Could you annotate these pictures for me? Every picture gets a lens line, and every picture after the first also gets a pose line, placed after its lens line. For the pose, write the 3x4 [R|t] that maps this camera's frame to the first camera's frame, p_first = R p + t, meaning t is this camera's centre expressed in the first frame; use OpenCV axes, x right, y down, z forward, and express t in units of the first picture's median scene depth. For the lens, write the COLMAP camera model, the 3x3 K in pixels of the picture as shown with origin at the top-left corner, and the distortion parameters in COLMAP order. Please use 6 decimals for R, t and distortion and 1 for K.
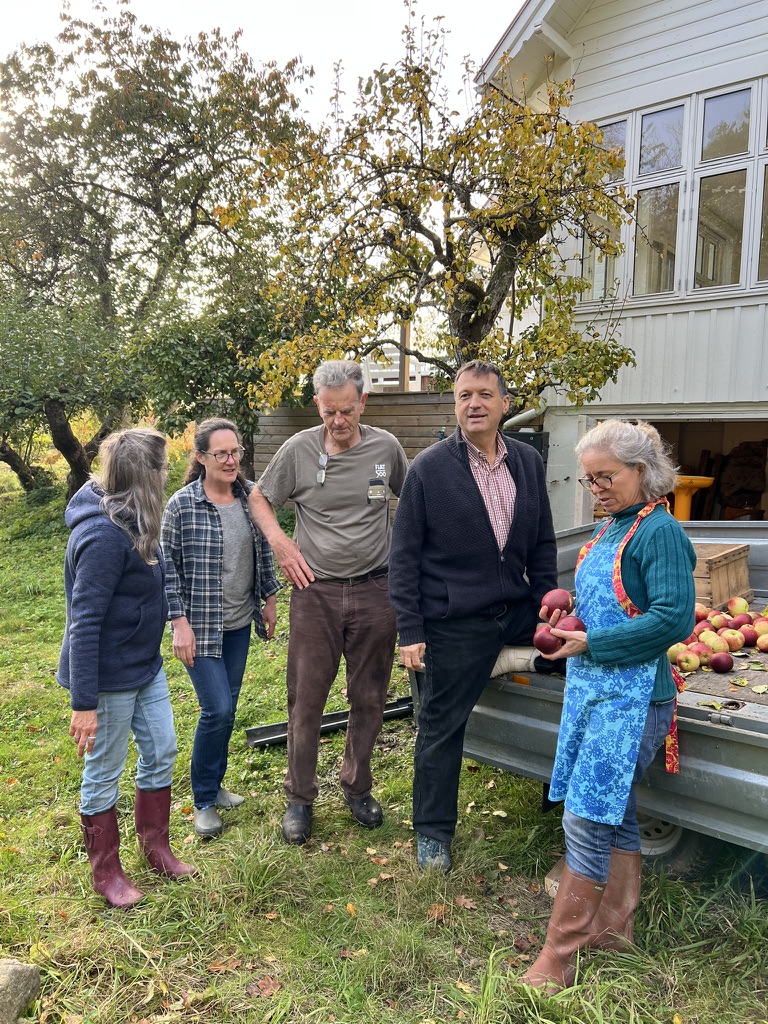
lens RADIAL K [[772.9, 0, 381.7], [0, 772.9, 504.6], [0, 0, 1]] dist [0.046237, -0.055059]
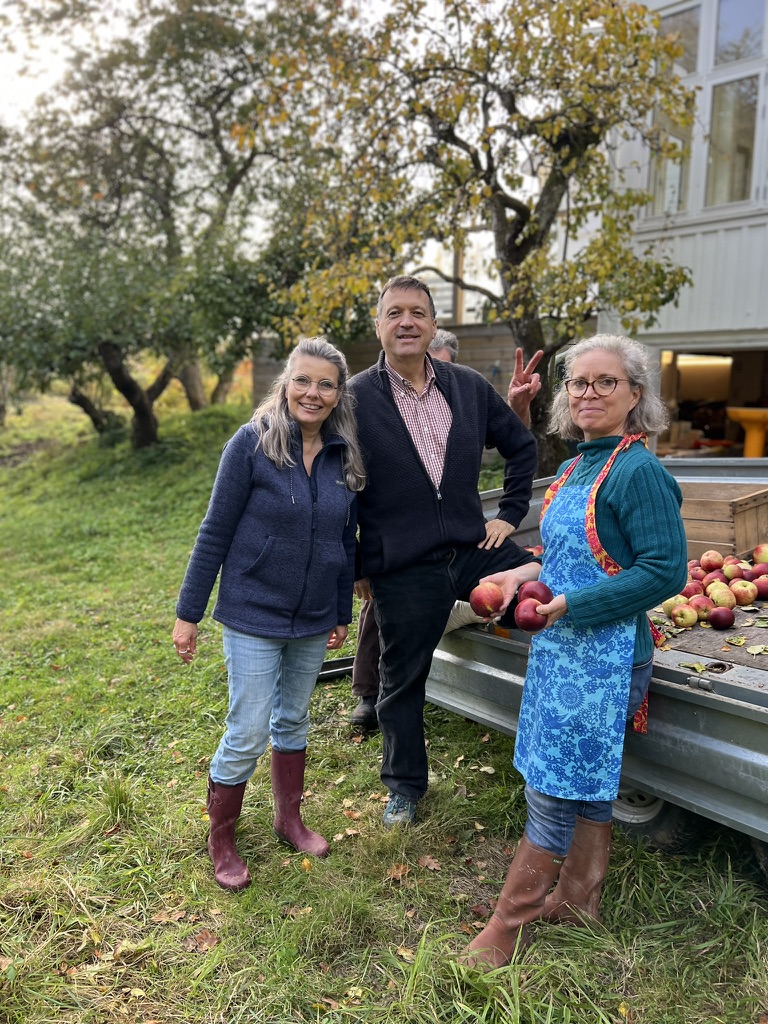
lens RADIAL K [[772.9, 0, 385.5], [0, 772.9, 518.9], [0, 0, 1]] dist [0.046237, -0.055059]
pose [[0.994059, 0.001533, -0.108831, 0.108546], [0.008742, 0.995546, 0.093868, 0.002935], [0.108490, -0.094262, 0.989618, 0.066456]]
